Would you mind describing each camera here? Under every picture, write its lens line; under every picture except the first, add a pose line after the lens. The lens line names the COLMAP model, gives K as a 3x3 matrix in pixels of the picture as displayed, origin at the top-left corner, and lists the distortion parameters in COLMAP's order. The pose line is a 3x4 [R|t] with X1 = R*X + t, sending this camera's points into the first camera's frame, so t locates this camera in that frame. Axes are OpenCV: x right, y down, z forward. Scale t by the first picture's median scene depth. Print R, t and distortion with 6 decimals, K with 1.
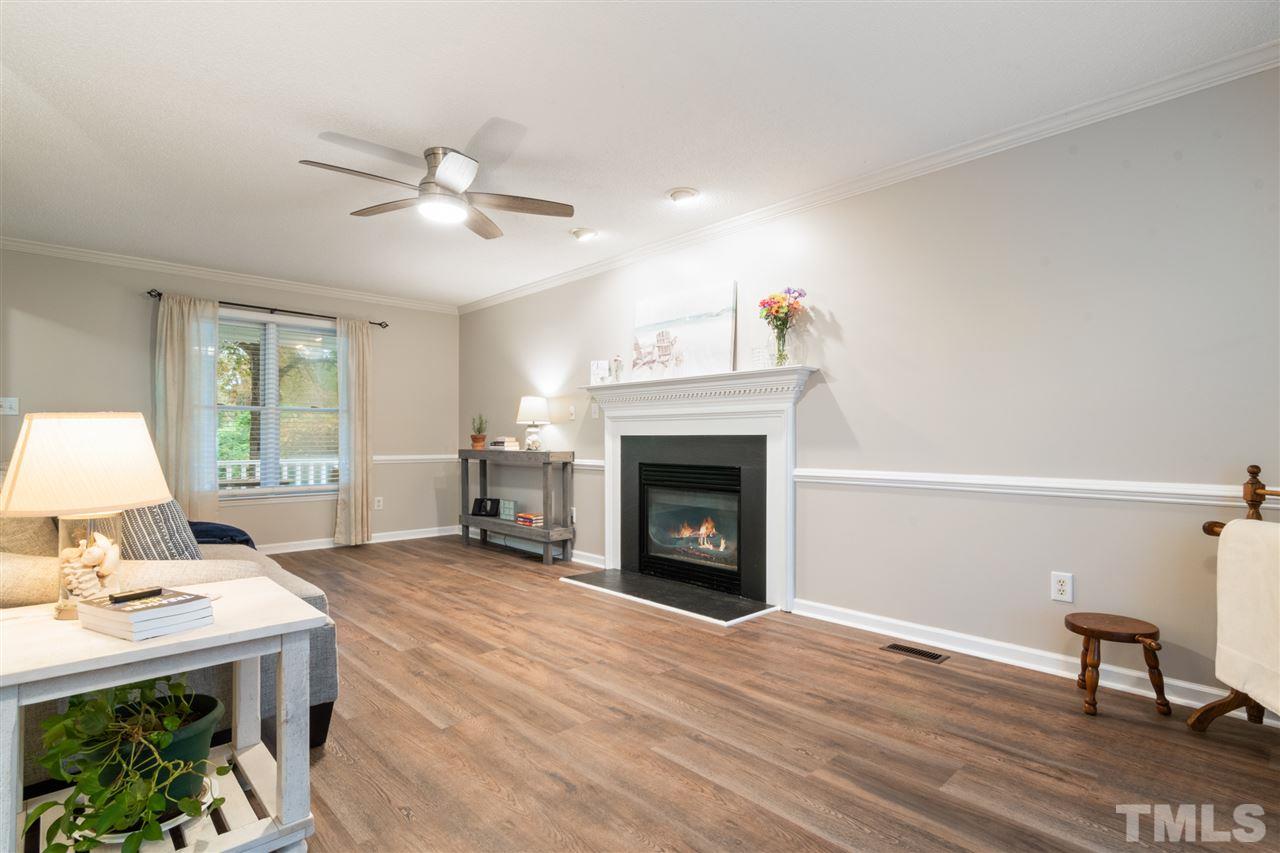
lens RADIAL K [[630.2, 0, 640.1], [0, 630.2, 443.4], [0, 0, 1]] dist [-0.003077, -0.000335]
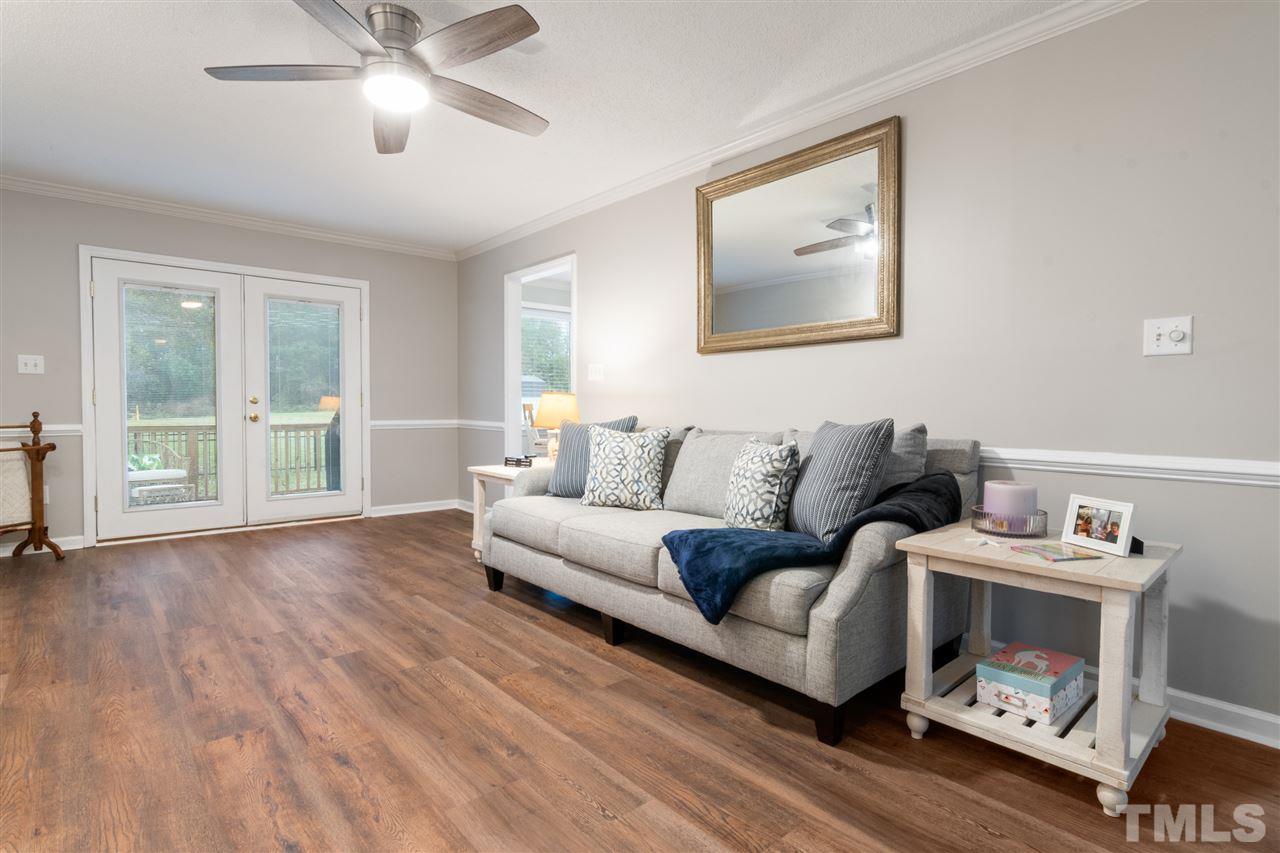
lens RADIAL K [[631.5, 0, 640.0], [0, 631.5, 426.5], [0, 0, 1]] dist [-0.004945, -0.000622]
pose [[-0.999439, -0.010809, 0.031697, -0.507643], [-0.009523, 0.999136, 0.040458, -0.007793], [-0.032107, 0.040133, -0.998678, 1.410685]]
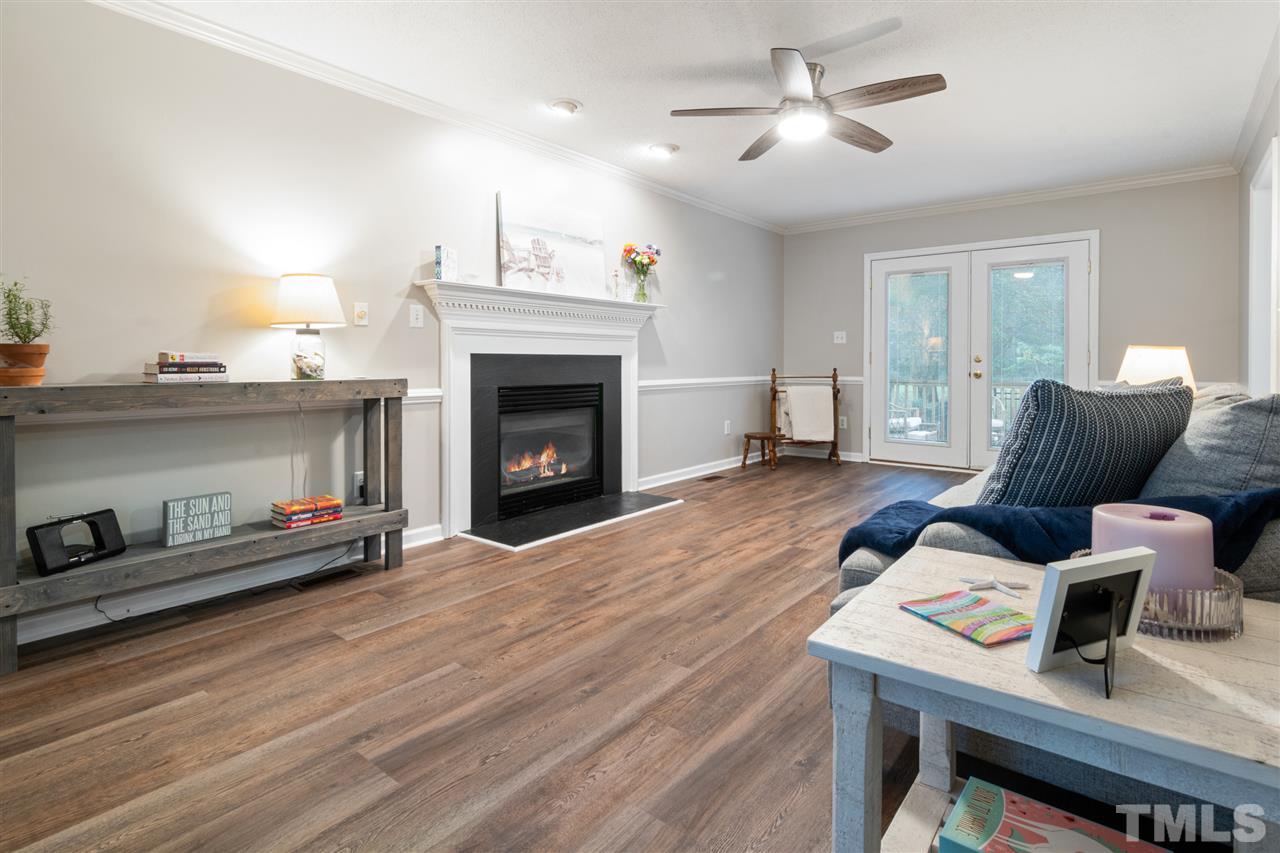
lens RADIAL K [[644.2, 0, 656.4], [0, 644.2, 367.5], [0, 0, 1]] dist [-0.001301, -0.000041]
pose [[-0.157230, -0.012985, 0.987477, -1.032944], [0.003792, 0.999898, 0.013752, -0.006522], [-0.987555, 0.005907, -0.157165, 1.116918]]
